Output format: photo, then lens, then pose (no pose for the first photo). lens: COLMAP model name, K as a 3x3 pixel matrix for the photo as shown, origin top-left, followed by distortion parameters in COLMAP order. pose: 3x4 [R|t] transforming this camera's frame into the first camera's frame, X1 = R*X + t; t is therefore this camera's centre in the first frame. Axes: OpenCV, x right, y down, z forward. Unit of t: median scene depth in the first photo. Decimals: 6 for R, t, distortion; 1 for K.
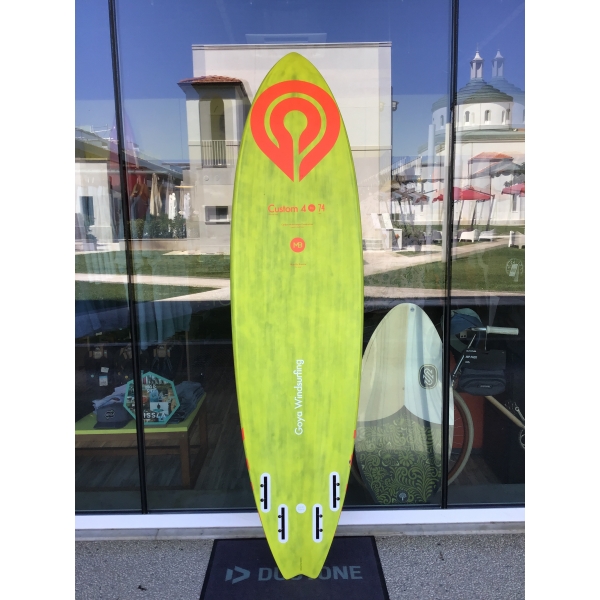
lens RADIAL K [[547.3, 0, 301.7], [0, 547.3, 307.7], [0, 0, 1]] dist [0.042043, 0.000000]
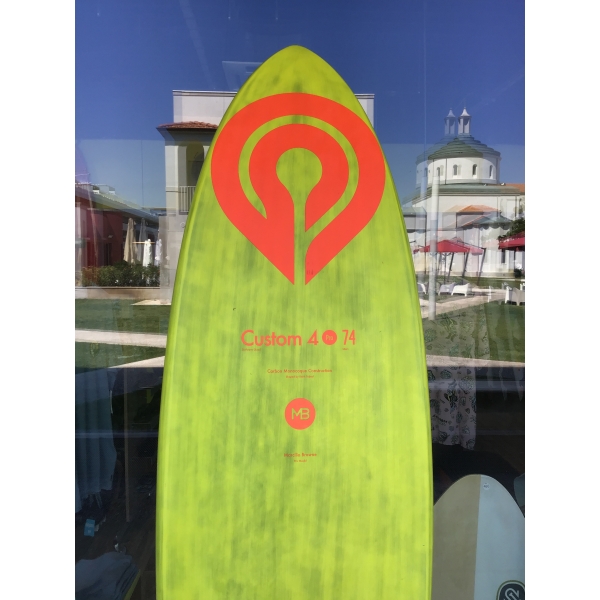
lens RADIAL K [[547.3, 0, 305.1], [0, 547.3, 299.7], [0, 0, 1]] dist [0.042043, 0.000000]
pose [[0.998784, 0.019256, 0.045375, -0.021708], [-0.014861, 0.995340, -0.095279, -0.136344], [-0.046998, 0.094489, 0.994416, 0.408476]]
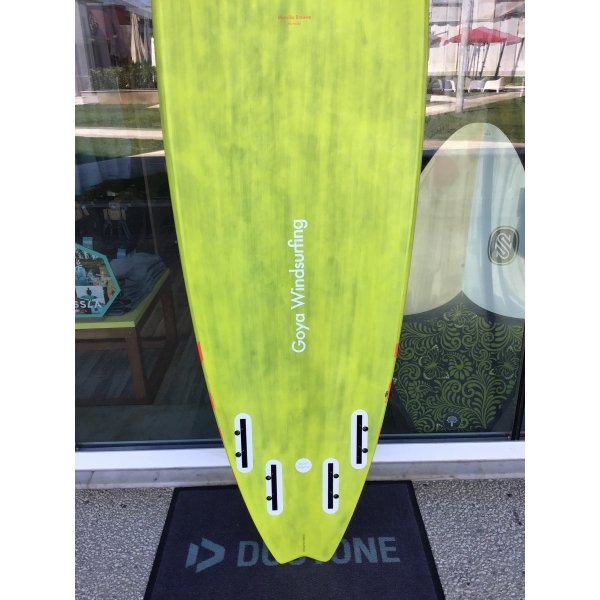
lens RADIAL K [[547.3, 0, 303.1], [0, 547.3, 287.0], [0, 0, 1]] dist [0.042043, 0.000000]
pose [[0.999966, -0.007148, 0.004223, -0.002282], [0.006115, 0.978176, 0.207690, 0.040465], [-0.005615, -0.207657, 0.978186, 0.387702]]
